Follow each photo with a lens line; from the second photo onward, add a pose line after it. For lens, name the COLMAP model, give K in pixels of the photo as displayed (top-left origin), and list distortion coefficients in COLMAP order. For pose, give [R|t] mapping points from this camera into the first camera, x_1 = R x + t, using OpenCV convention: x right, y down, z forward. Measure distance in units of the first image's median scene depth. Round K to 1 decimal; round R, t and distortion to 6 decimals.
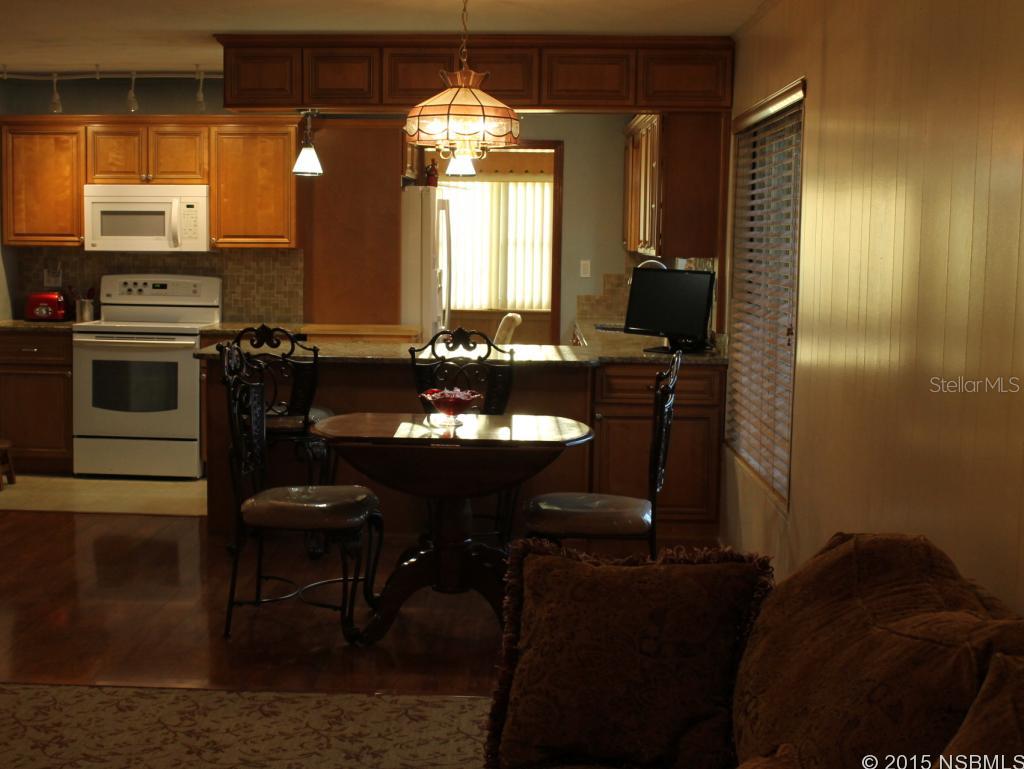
lens RADIAL K [[1652.4, 0, 511.8], [0, 1652.4, 386.6], [0, 0, 1]] dist [-0.117240, 0.000000]
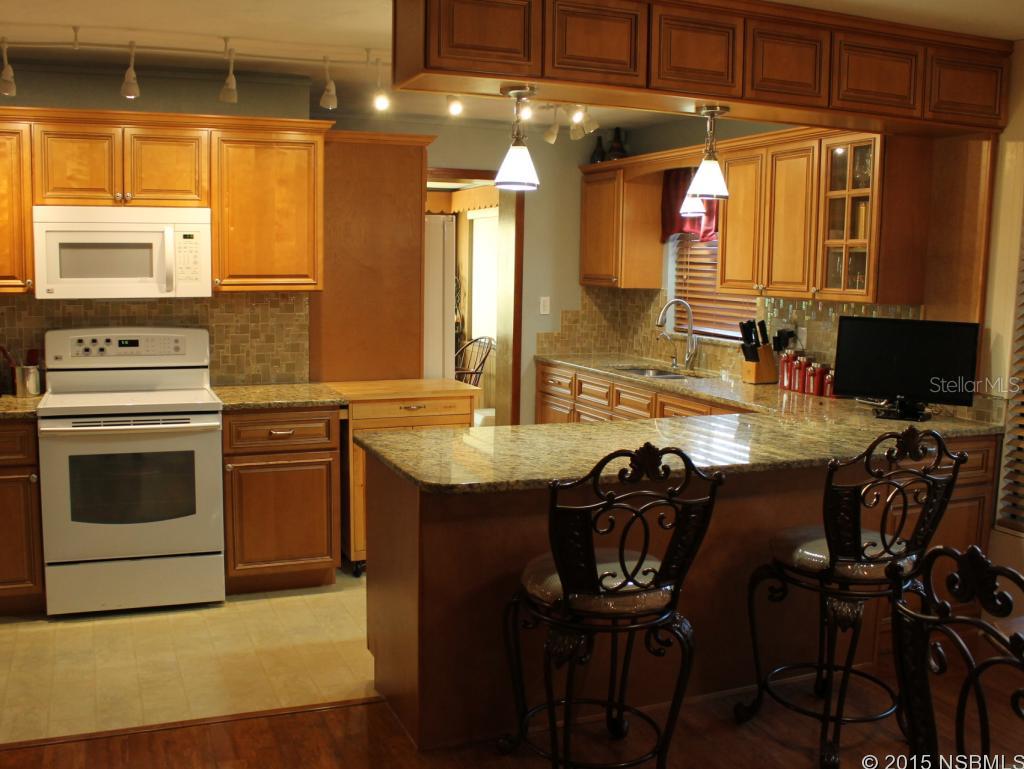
lens RADIAL K [[1011.1, 0, 511.1], [0, 1011.1, 383.6], [0, 0, 1]] dist [-0.127720, 0.000000]
pose [[0.911062, -0.048526, 0.409405, -0.248599], [0.036692, 0.998652, 0.036717, -0.054352], [-0.410634, -0.018429, 0.911614, 0.526976]]
